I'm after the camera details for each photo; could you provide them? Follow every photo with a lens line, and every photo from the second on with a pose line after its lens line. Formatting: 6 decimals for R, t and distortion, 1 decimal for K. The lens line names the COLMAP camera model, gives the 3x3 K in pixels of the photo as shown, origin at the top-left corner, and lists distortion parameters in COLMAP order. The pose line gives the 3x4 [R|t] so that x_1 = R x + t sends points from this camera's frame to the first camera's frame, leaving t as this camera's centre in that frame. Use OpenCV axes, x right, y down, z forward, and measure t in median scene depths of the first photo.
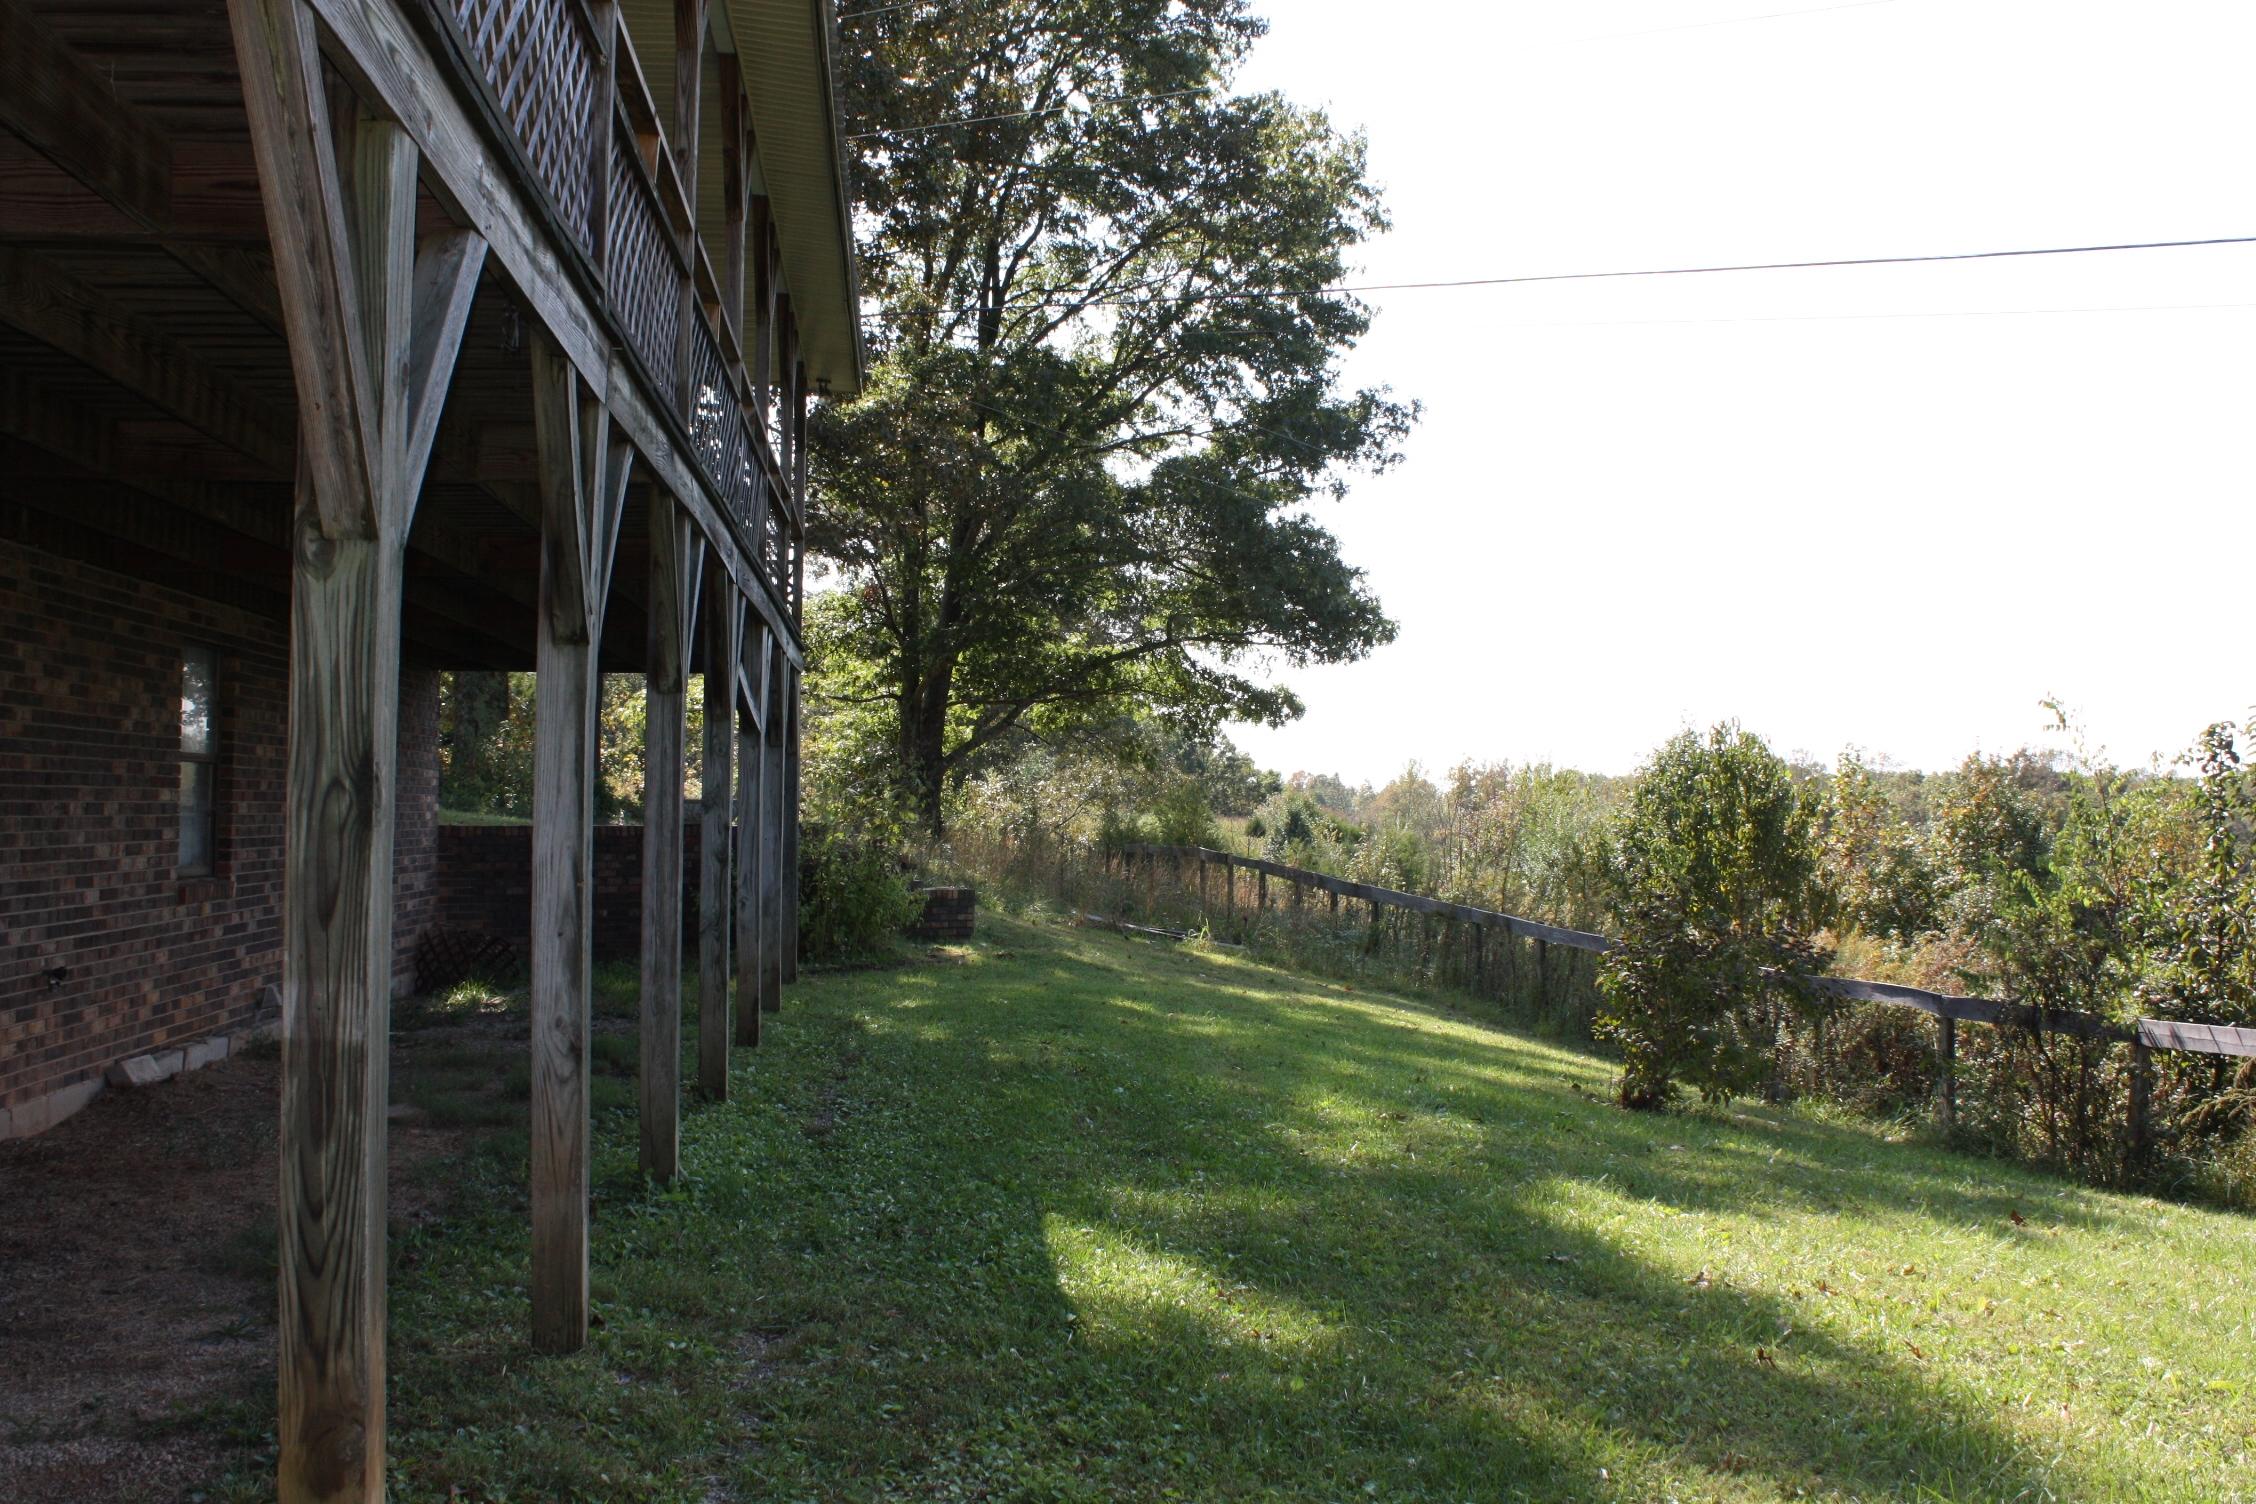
lens RADIAL K [[2155.3, 0, 1091.0], [0, 2155.3, 756.7], [0, 0, 1]] dist [-0.145556, 0.144025]
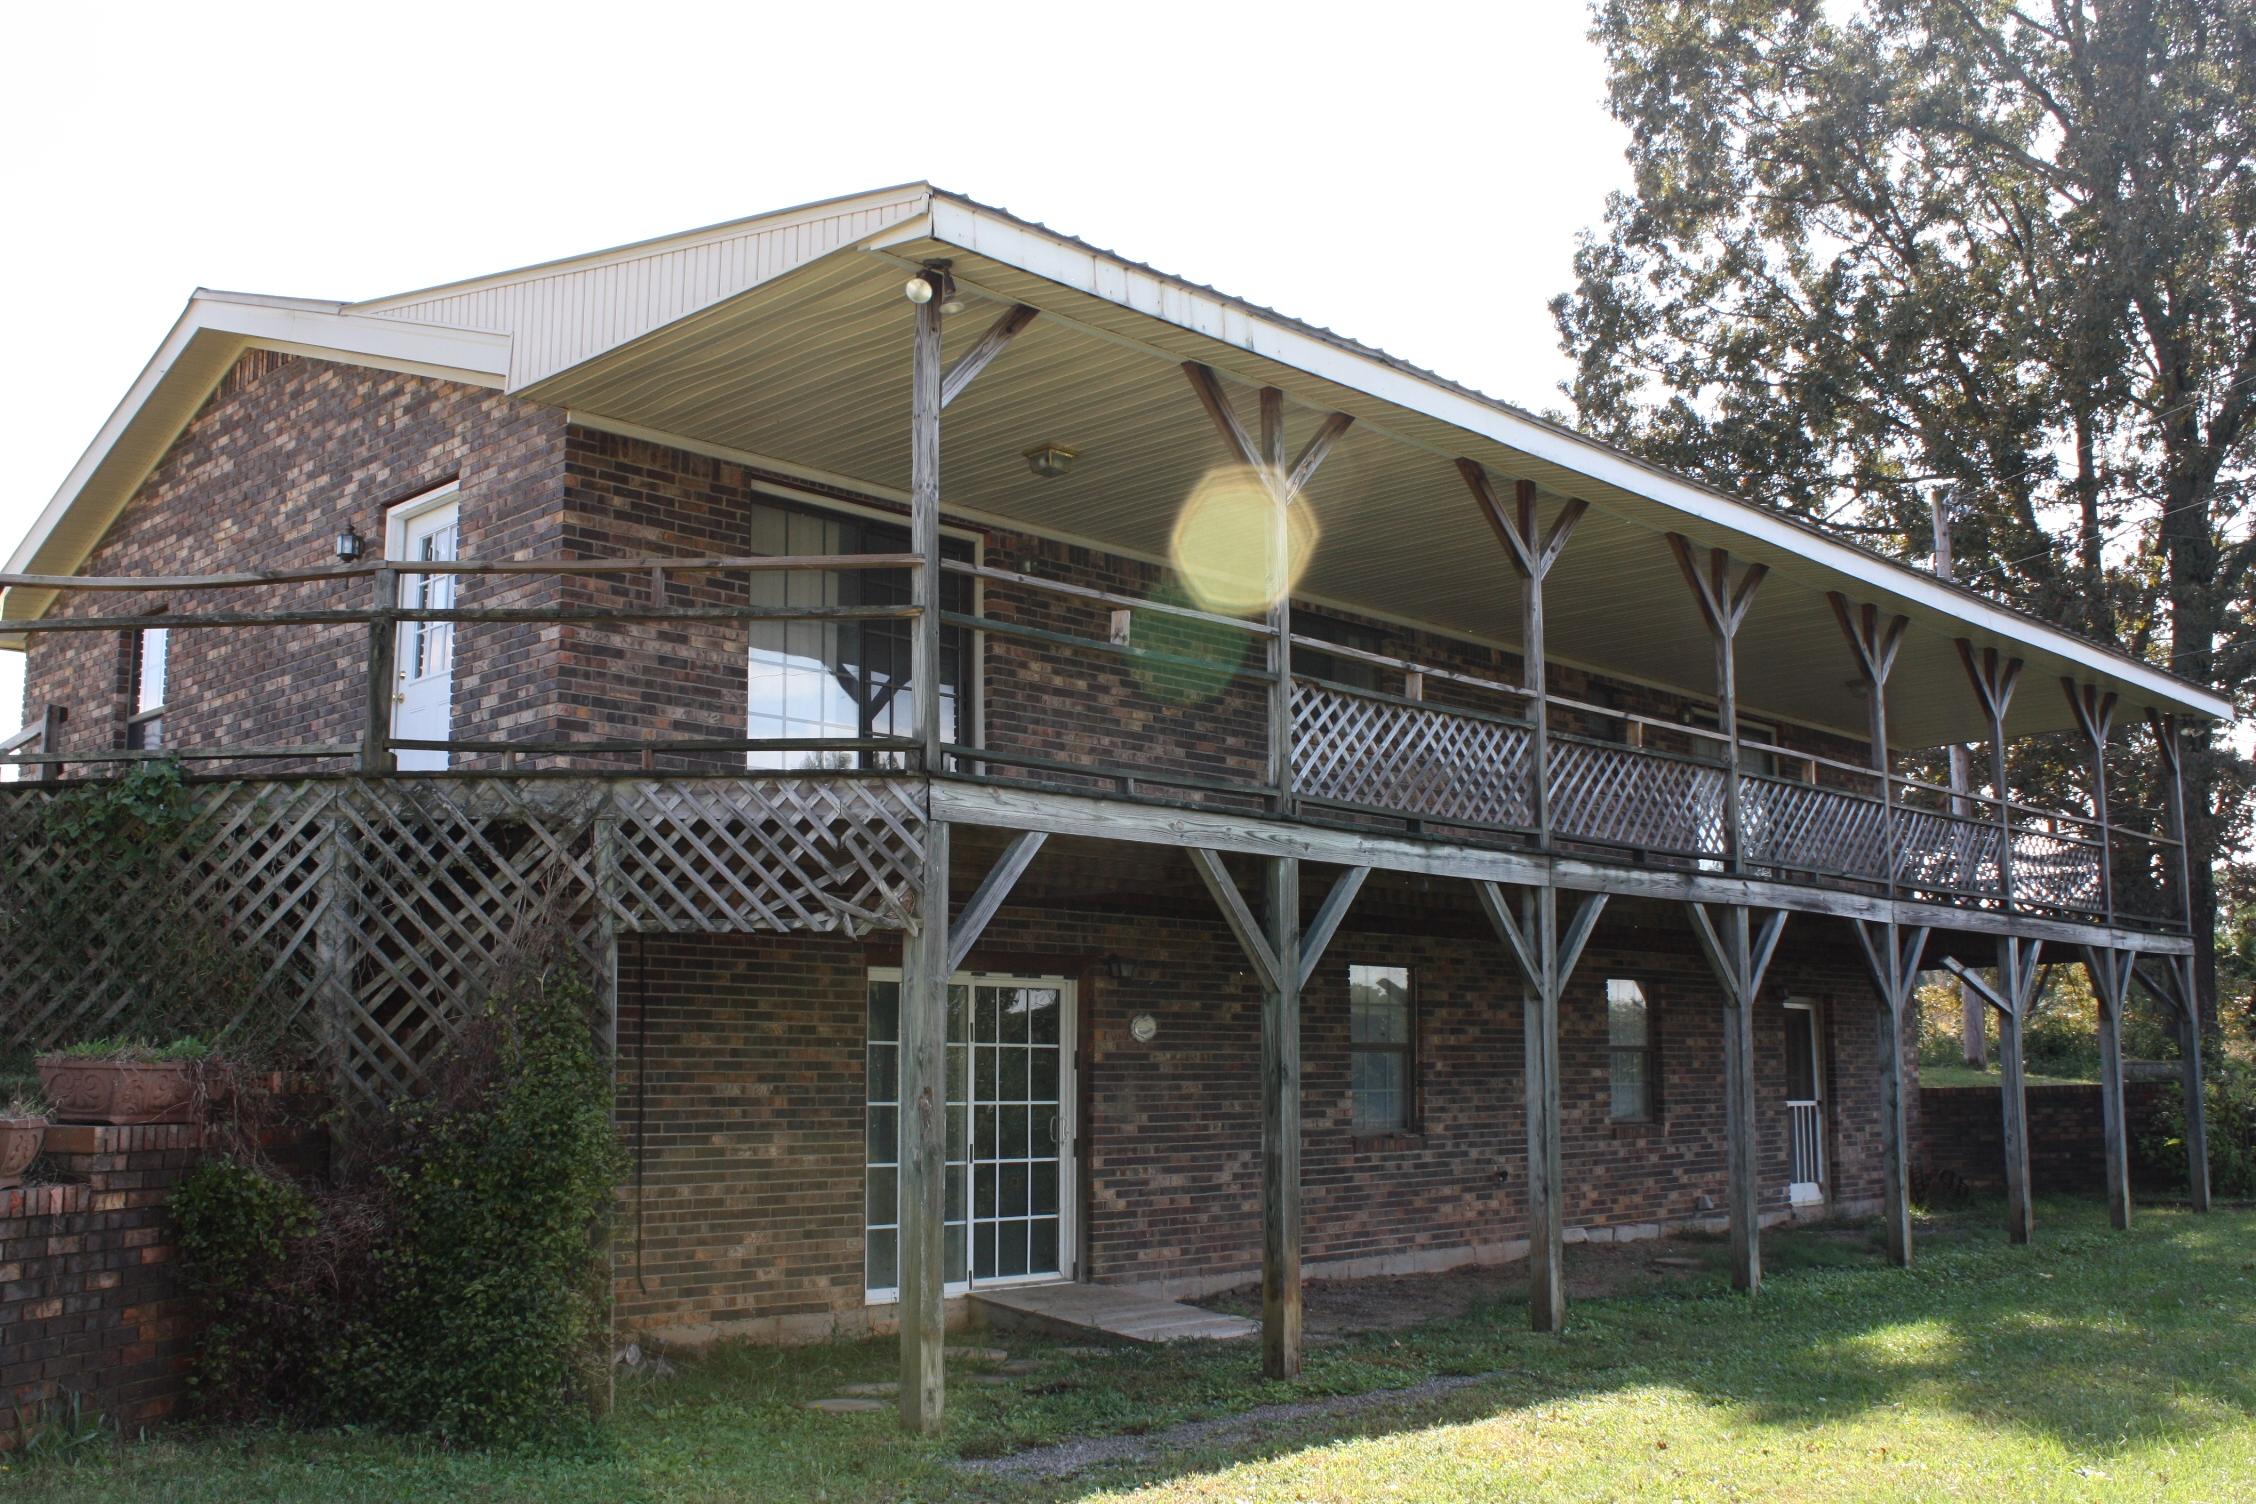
lens RADIAL K [[2155.3, 0, 1091.0], [0, 2155.3, 756.7], [0, 0, 1]] dist [-0.145556, 0.144025]
pose [[0.644855, -0.128987, -0.753342, 0.864908], [0.030743, 0.989236, -0.143061, 0.000130], [0.763687, 0.069094, 0.641879, -0.575251]]
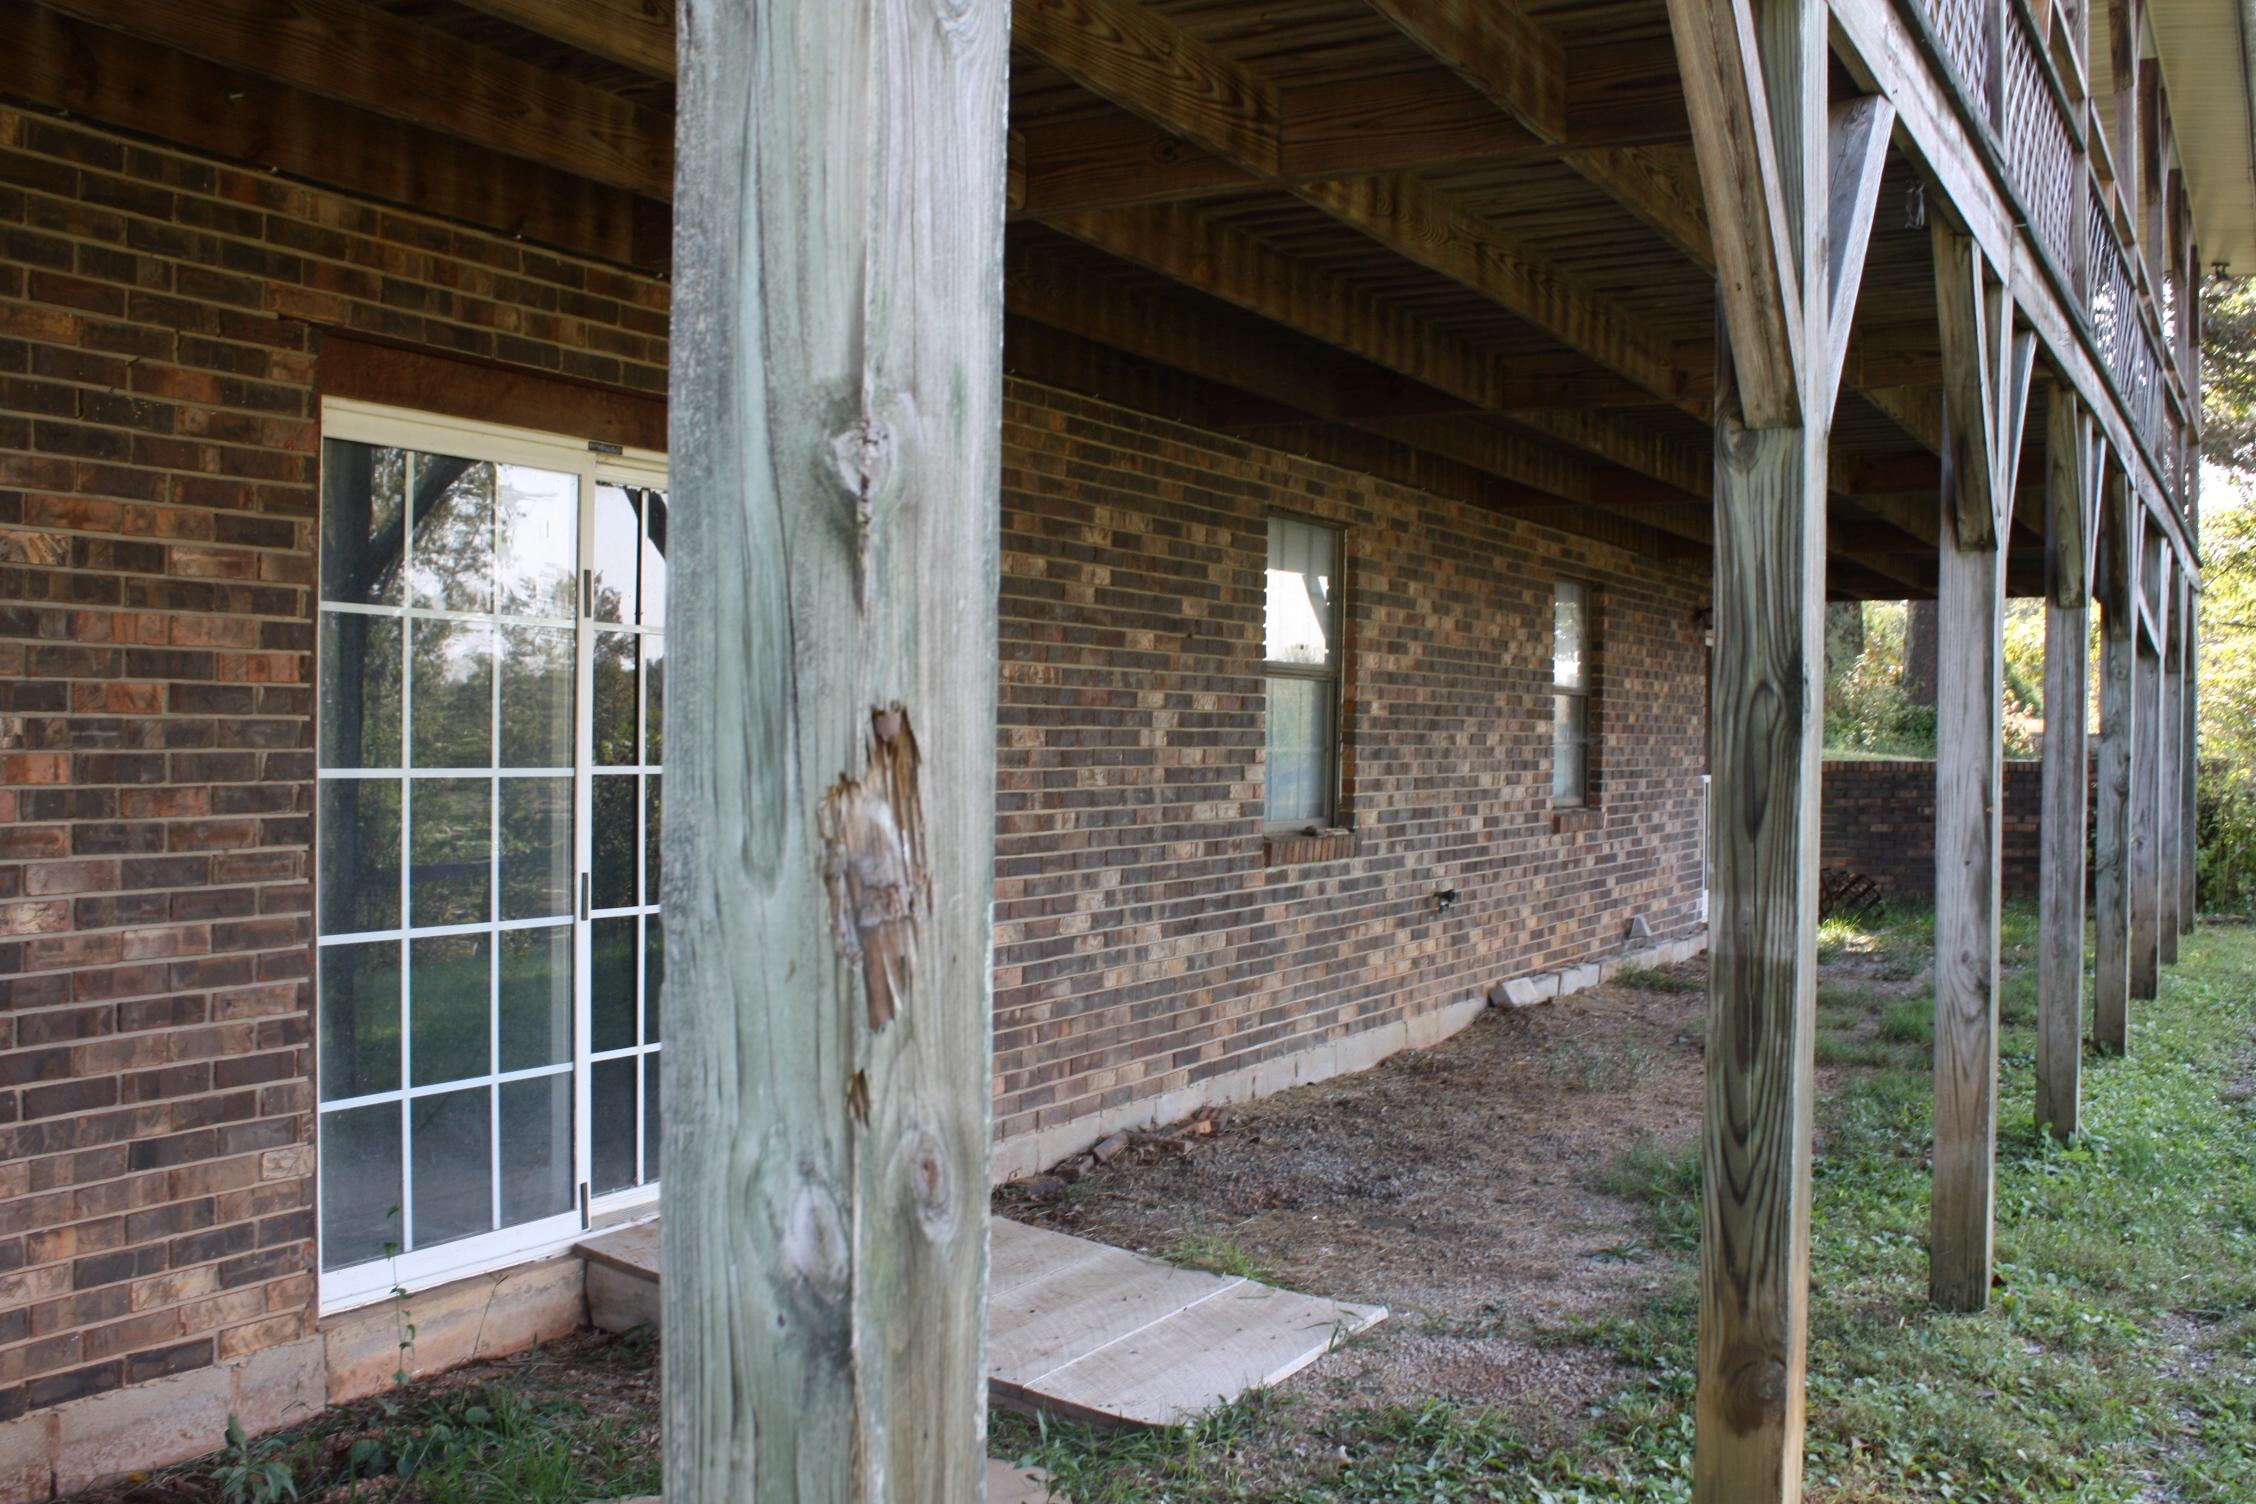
lens RADIAL K [[2155.3, 0, 1091.0], [0, 2155.3, 756.7], [0, 0, 1]] dist [-0.145556, 0.144025]
pose [[0.818954, 0.000501, -0.573859, -0.027455], [0.015037, 0.999638, 0.022331, 0.008719], [0.573662, -0.026917, 0.818650, 0.023686]]
